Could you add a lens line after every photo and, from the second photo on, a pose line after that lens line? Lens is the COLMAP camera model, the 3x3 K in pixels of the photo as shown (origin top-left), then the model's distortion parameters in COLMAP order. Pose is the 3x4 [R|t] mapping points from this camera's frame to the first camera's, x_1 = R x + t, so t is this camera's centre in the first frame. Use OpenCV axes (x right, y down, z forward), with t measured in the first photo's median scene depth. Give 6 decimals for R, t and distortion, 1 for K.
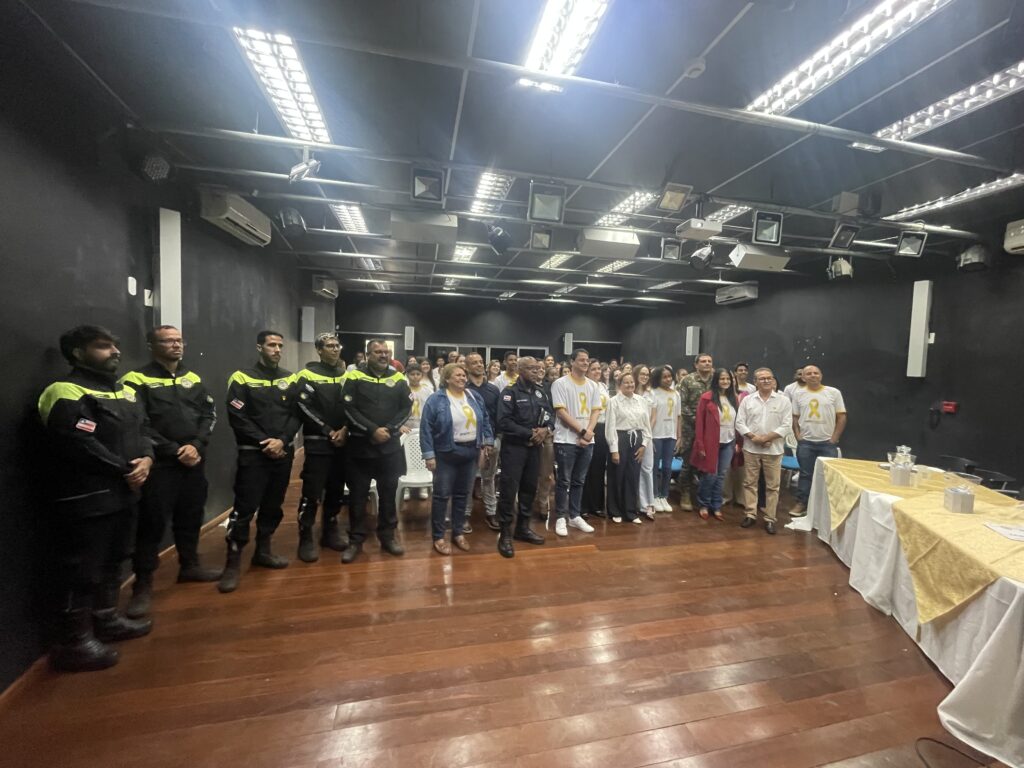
lens RADIAL K [[412.9, 0, 503.3], [0, 412.9, 387.2], [0, 0, 1]] dist [-0.001521, -0.000700]
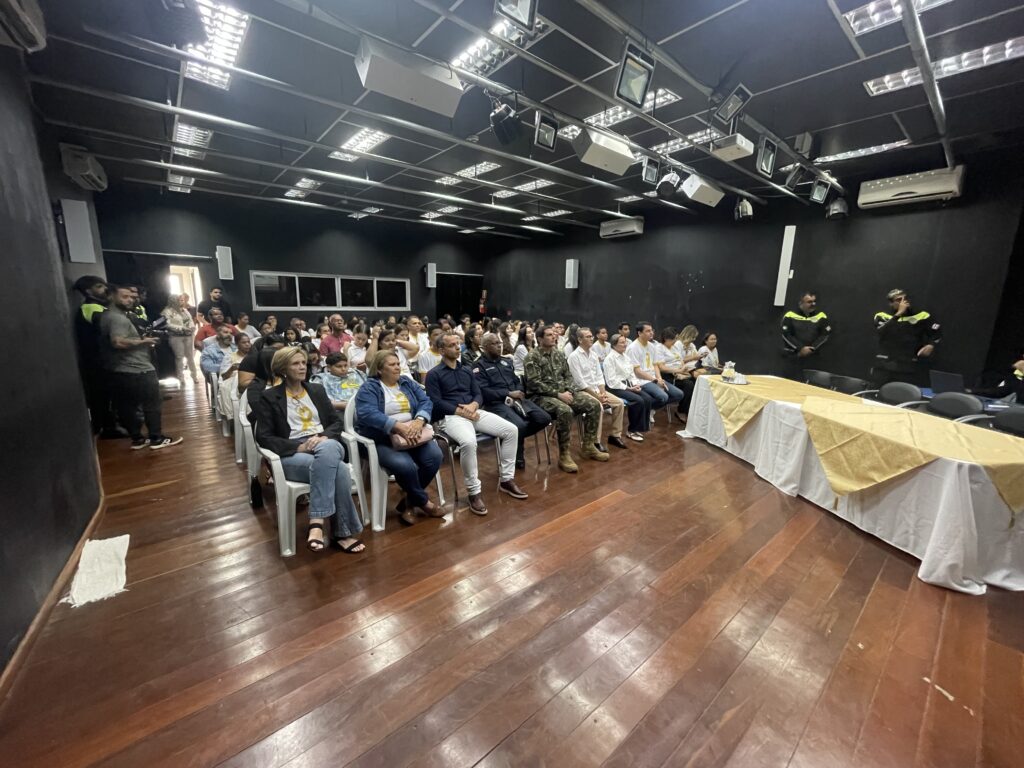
lens RADIAL K [[412.9, 0, 512.8], [0, 412.9, 386.1], [0, 0, 1]] dist [-0.001521, -0.000700]
pose [[0.882338, -0.105690, 0.458594, -0.224418], [0.033965, 0.986216, 0.161940, -0.011385], [-0.469388, -0.127310, 0.873766, 0.184225]]
